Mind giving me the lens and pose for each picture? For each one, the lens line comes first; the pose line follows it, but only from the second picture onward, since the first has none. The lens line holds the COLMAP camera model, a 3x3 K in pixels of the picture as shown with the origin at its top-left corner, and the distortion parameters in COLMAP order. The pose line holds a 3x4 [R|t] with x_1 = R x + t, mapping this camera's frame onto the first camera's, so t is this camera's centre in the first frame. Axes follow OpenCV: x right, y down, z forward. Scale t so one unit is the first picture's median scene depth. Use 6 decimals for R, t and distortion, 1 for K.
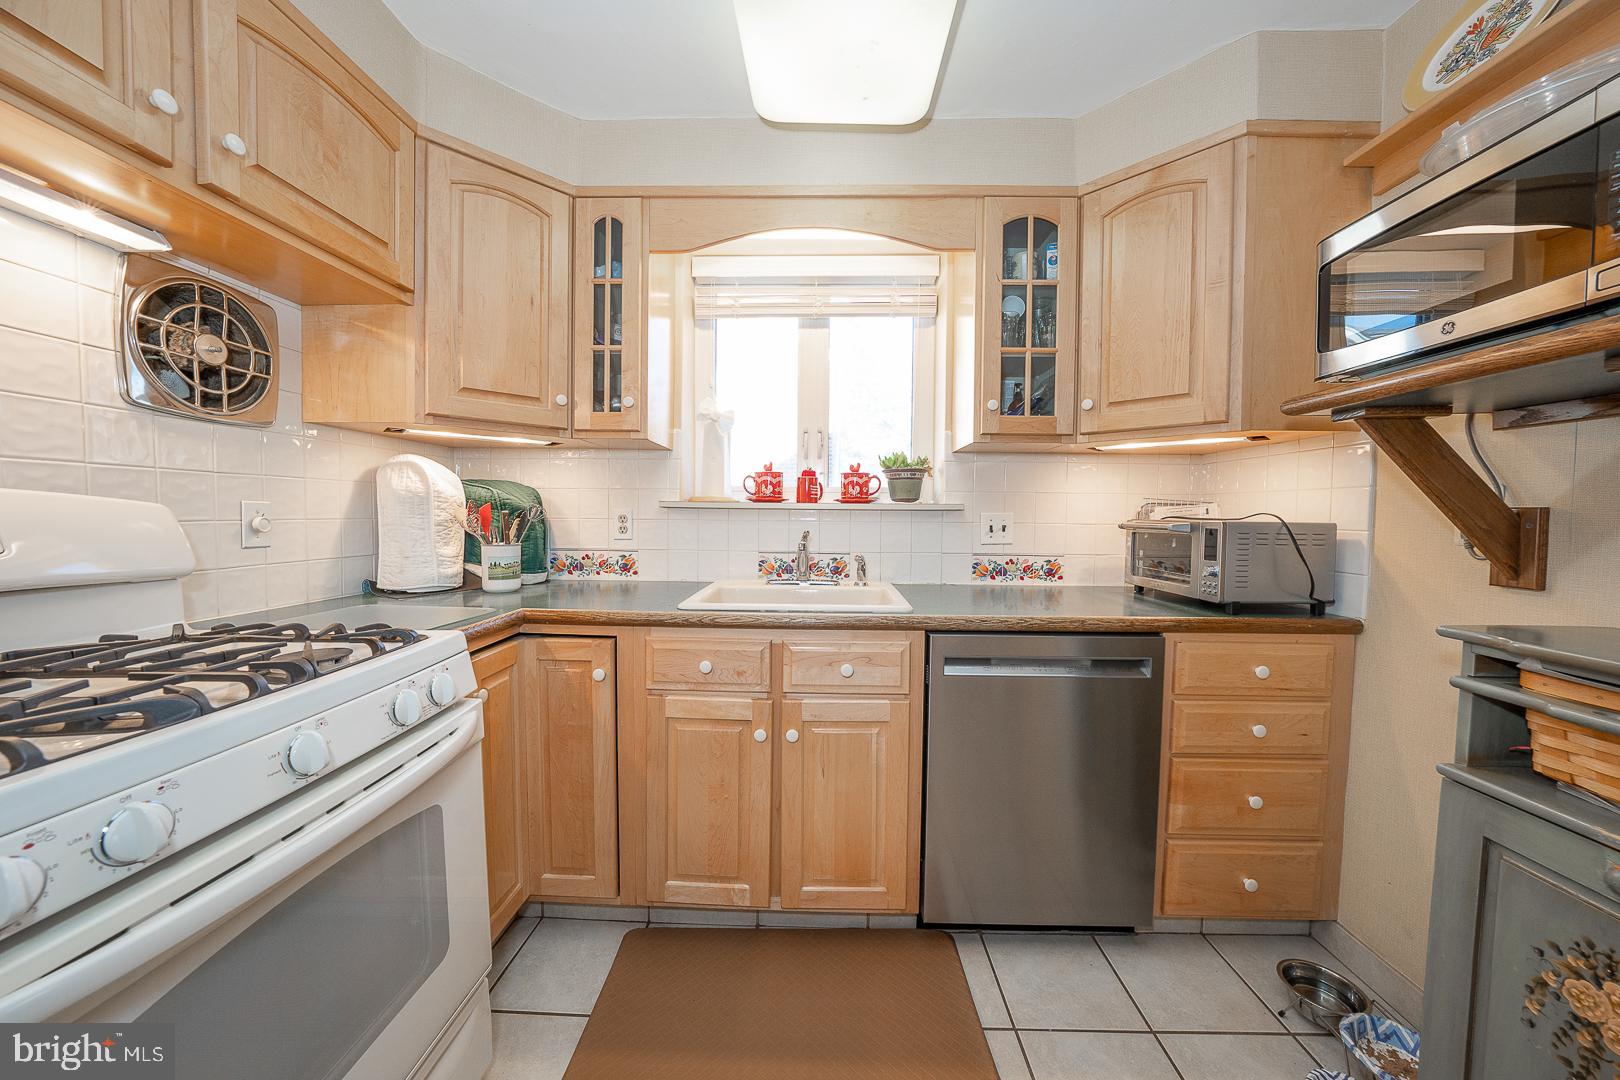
lens RADIAL K [[552.3, 0, 811.0], [0, 552.3, 535.0], [0, 0, 1]] dist [-0.022602, 0.003289]
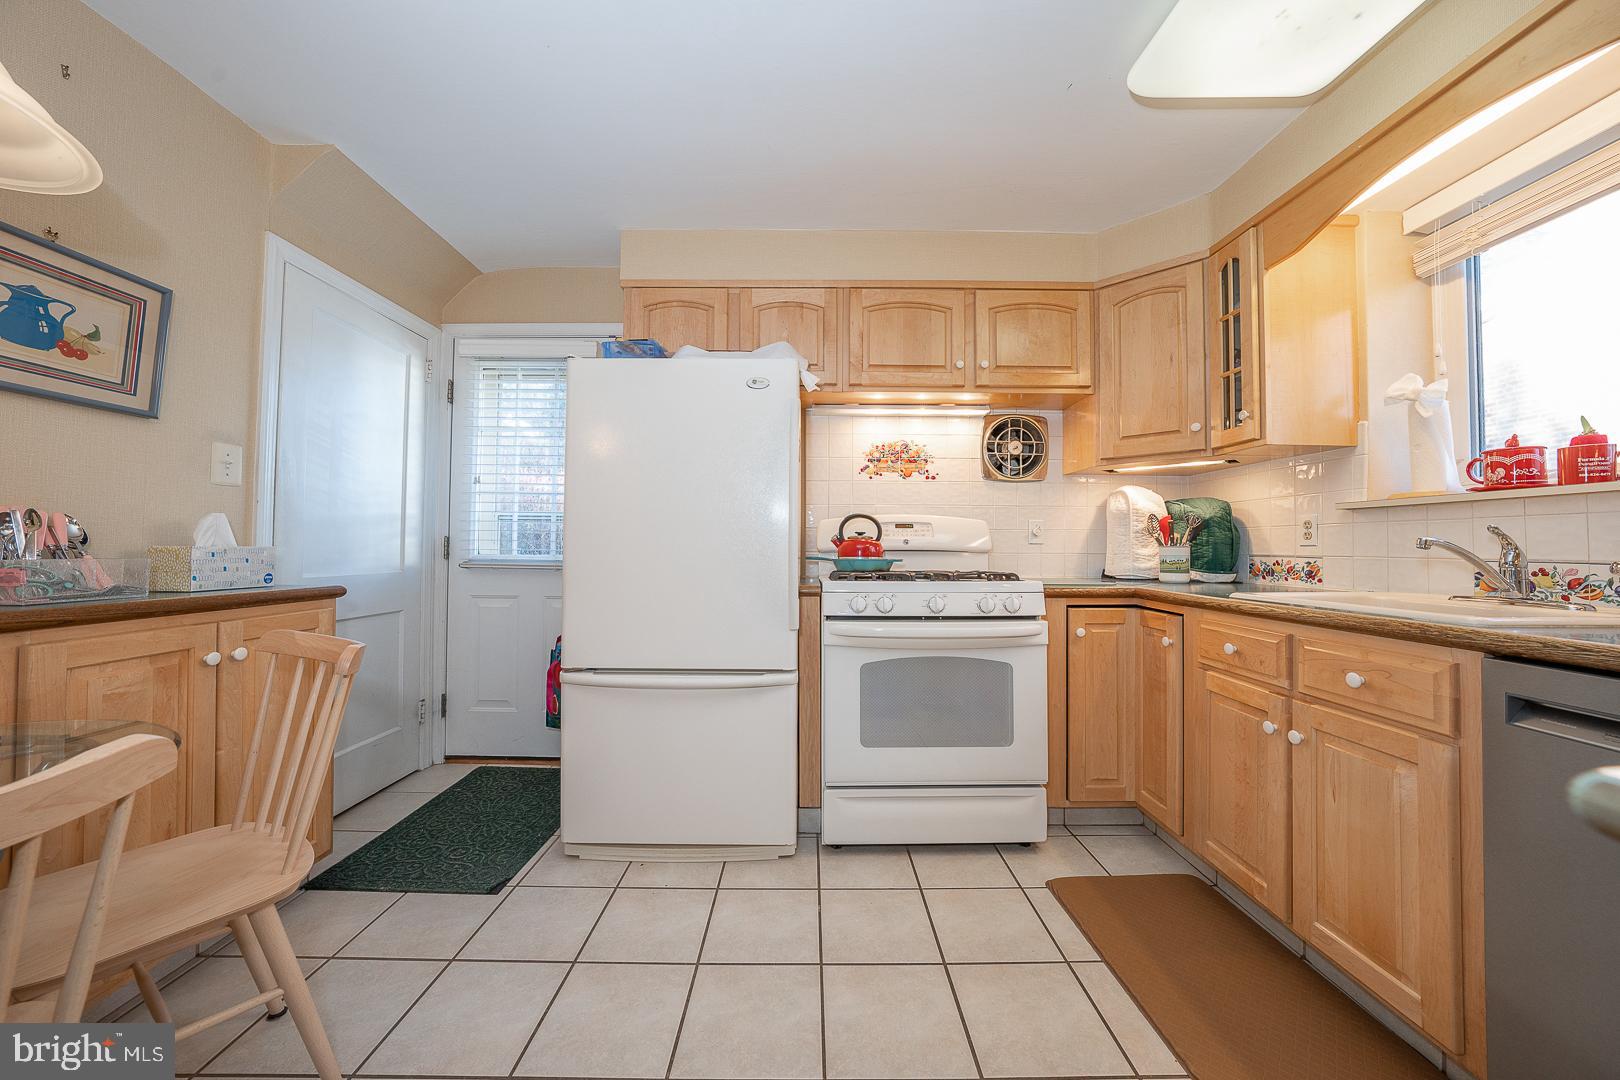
lens RADIAL K [[552.3, 0, 814.7], [0, 552.3, 534.6], [0, 0, 1]] dist [-0.022602, 0.003289]
pose [[0.038606, -0.031994, -0.998742, 0.830144], [-0.044469, 0.998442, -0.033703, 0.084716], [0.998265, 0.045714, 0.037124, 0.131225]]
